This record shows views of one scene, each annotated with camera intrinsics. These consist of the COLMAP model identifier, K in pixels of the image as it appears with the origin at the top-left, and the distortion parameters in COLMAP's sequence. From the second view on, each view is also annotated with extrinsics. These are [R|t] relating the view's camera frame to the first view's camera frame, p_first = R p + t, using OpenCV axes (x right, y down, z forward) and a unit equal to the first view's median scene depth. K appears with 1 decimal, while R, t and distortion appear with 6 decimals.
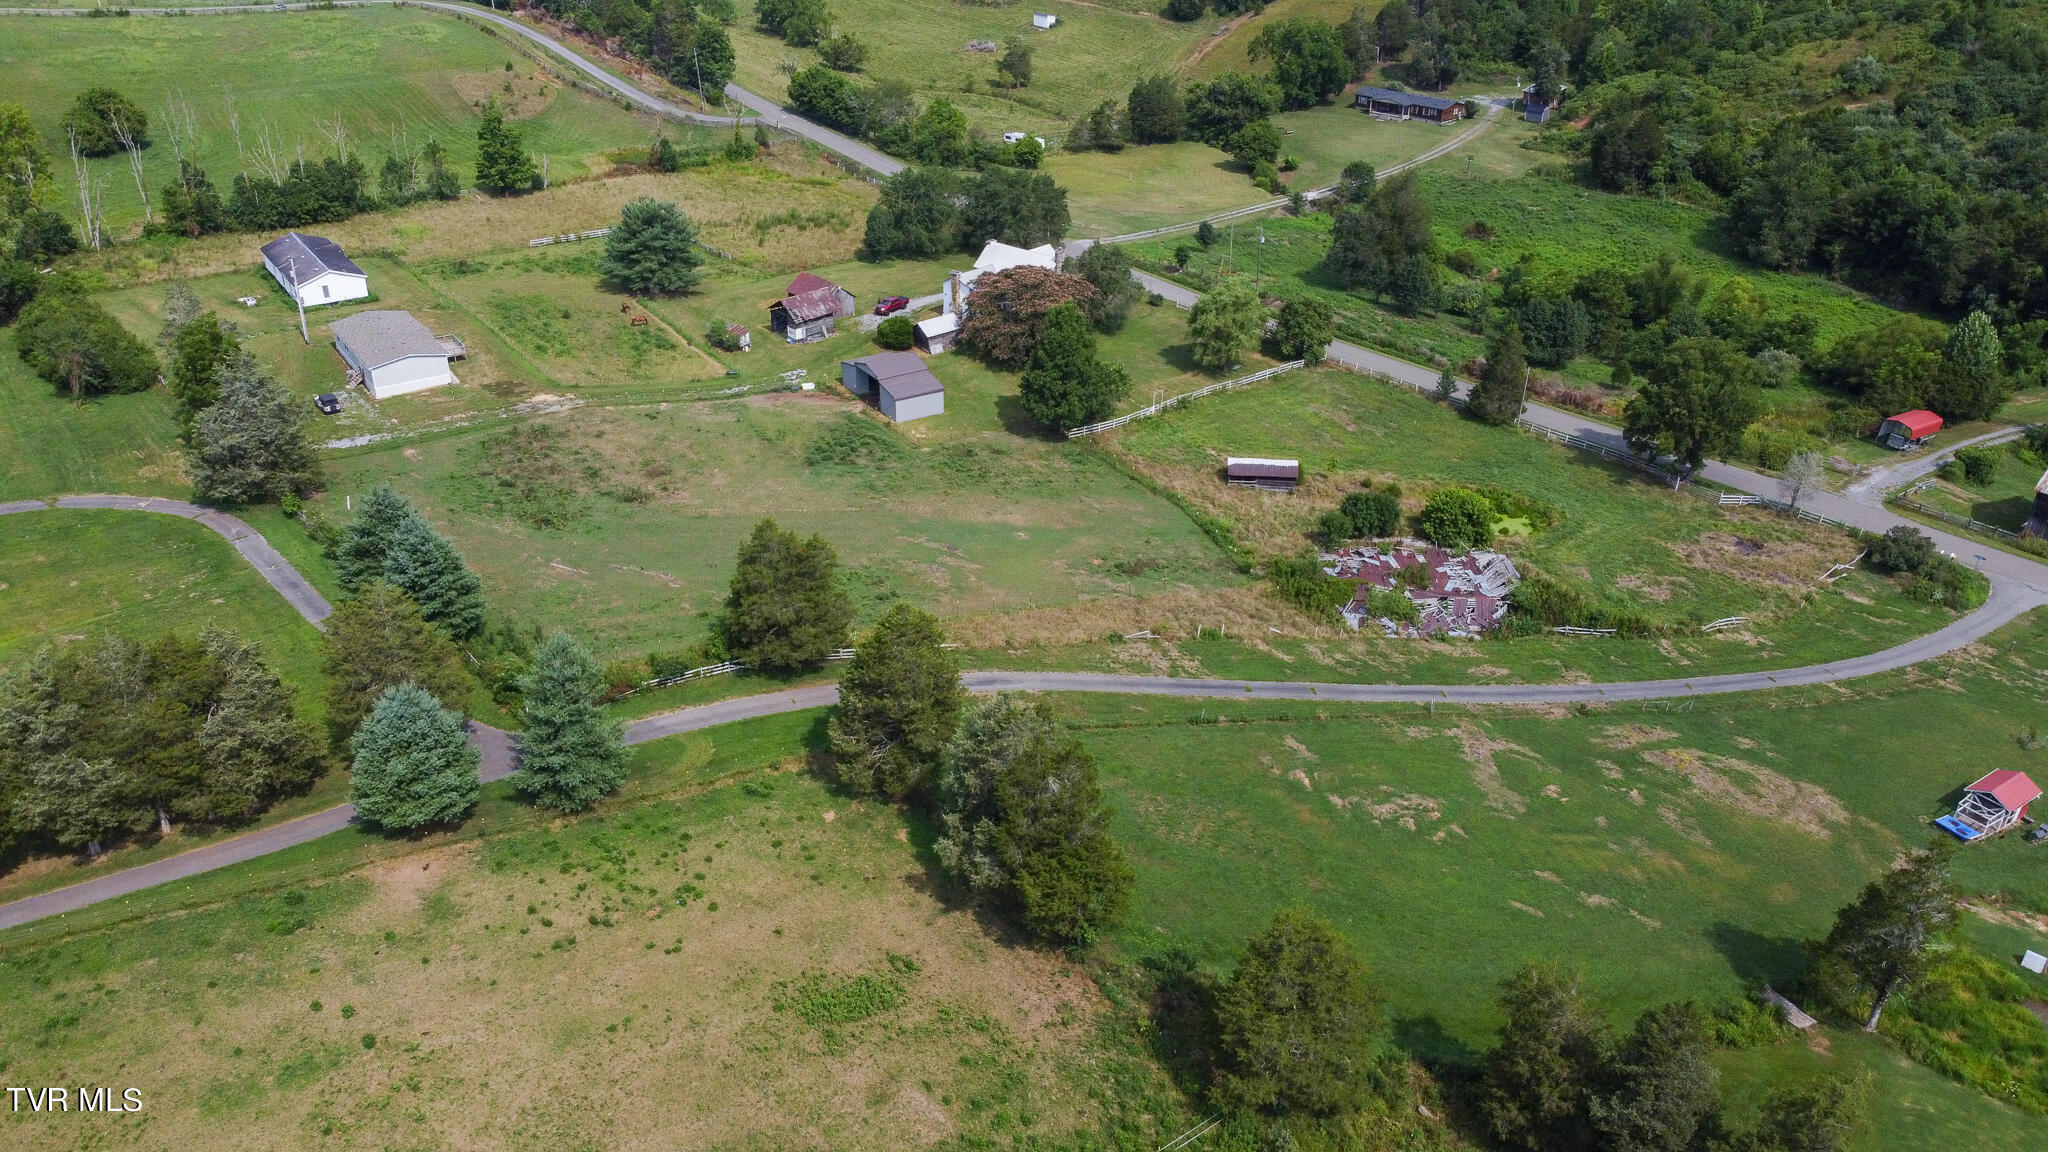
lens RADIAL K [[1551.4, 0, 1020.2], [0, 1551.4, 569.8], [0, 0, 1]] dist [-0.004227, 0.004448]
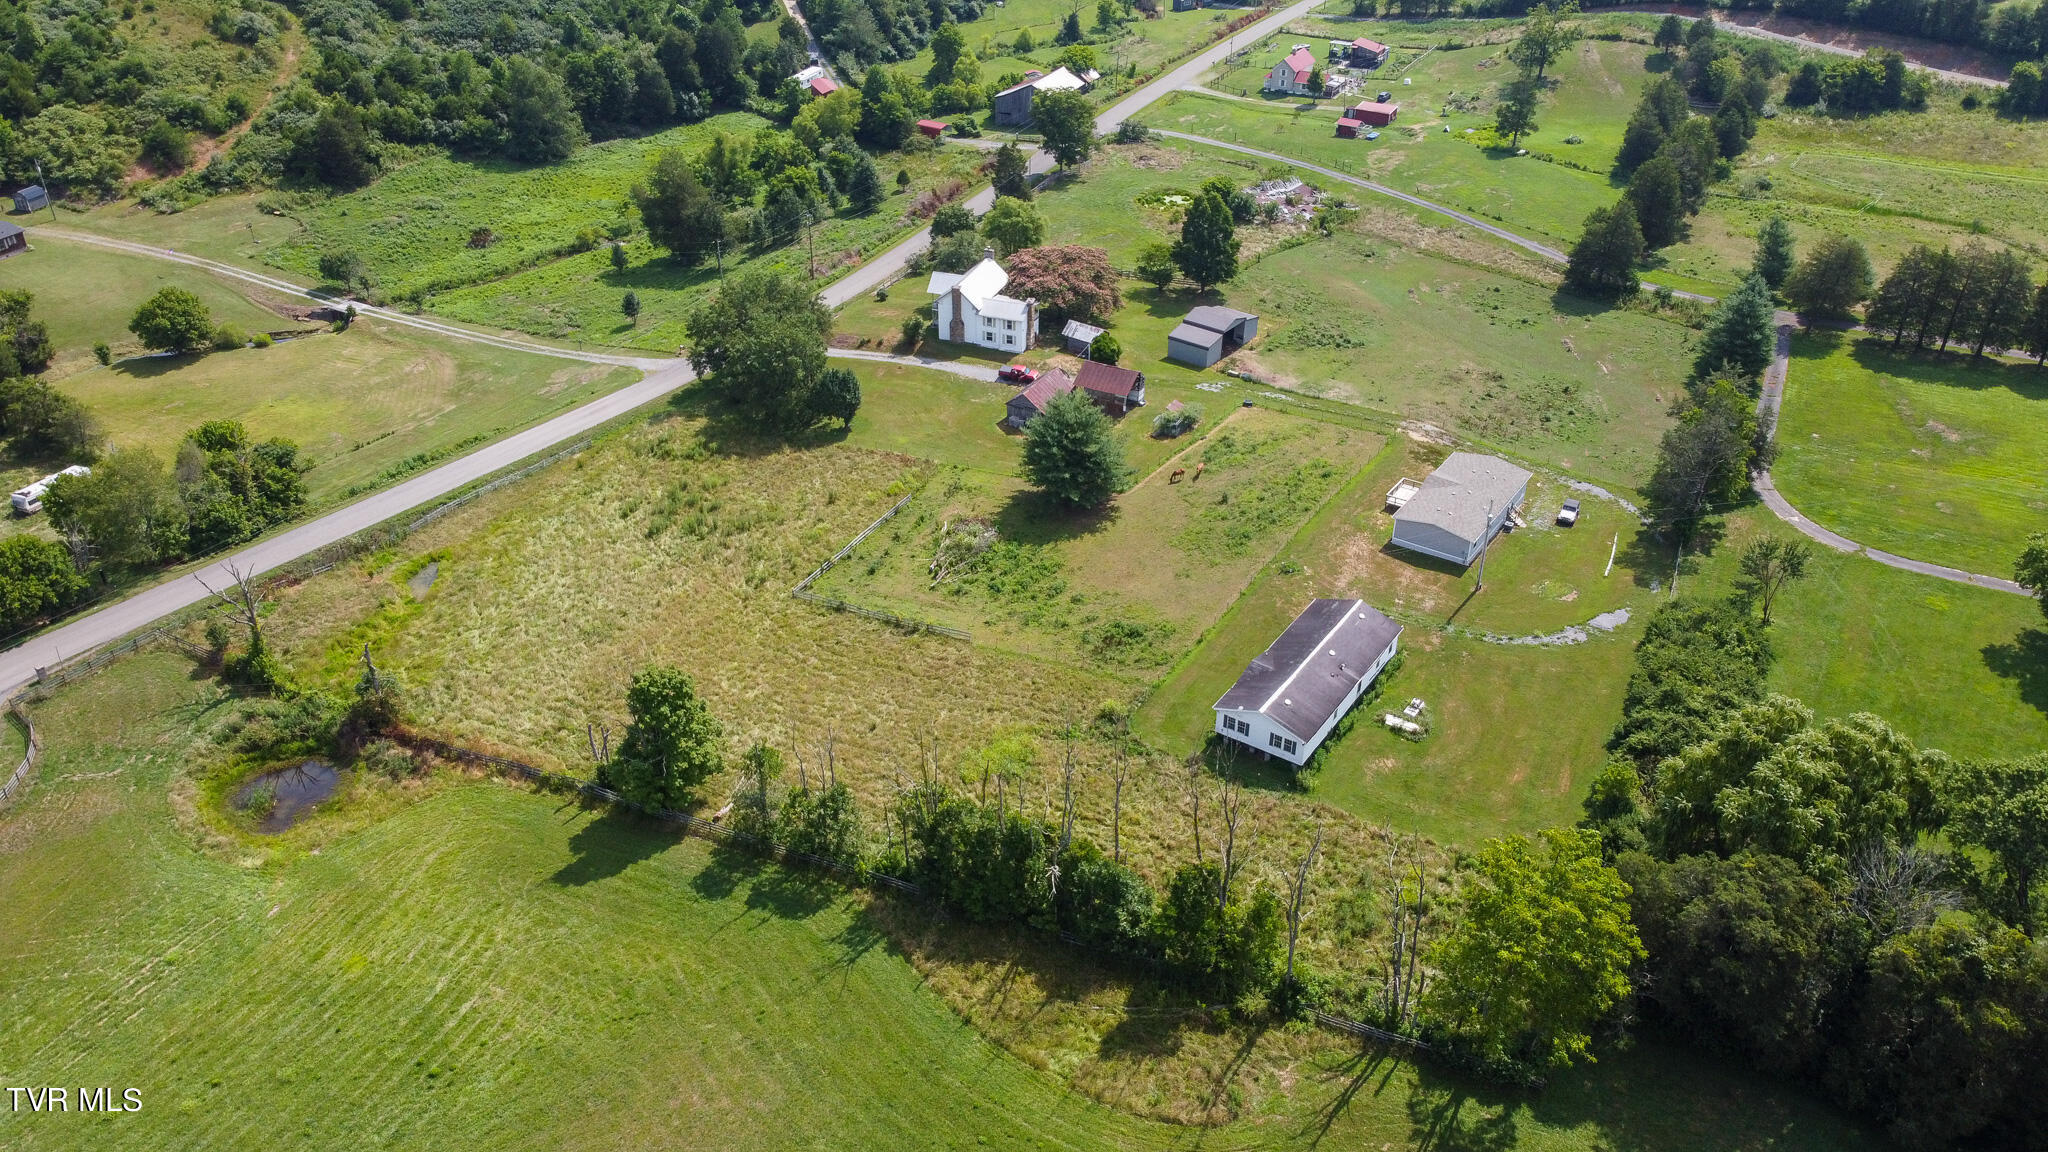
lens RADIAL K [[1551.4, 0, 1014.8], [0, 1551.4, 567.8], [0, 0, 1]] dist [-0.004227, 0.004448]
pose [[-0.356438, -0.504324, 0.786517, -1.284129], [0.431694, 0.657669, 0.617342, -0.976982], [-0.828609, 0.559579, -0.016705, 1.524773]]
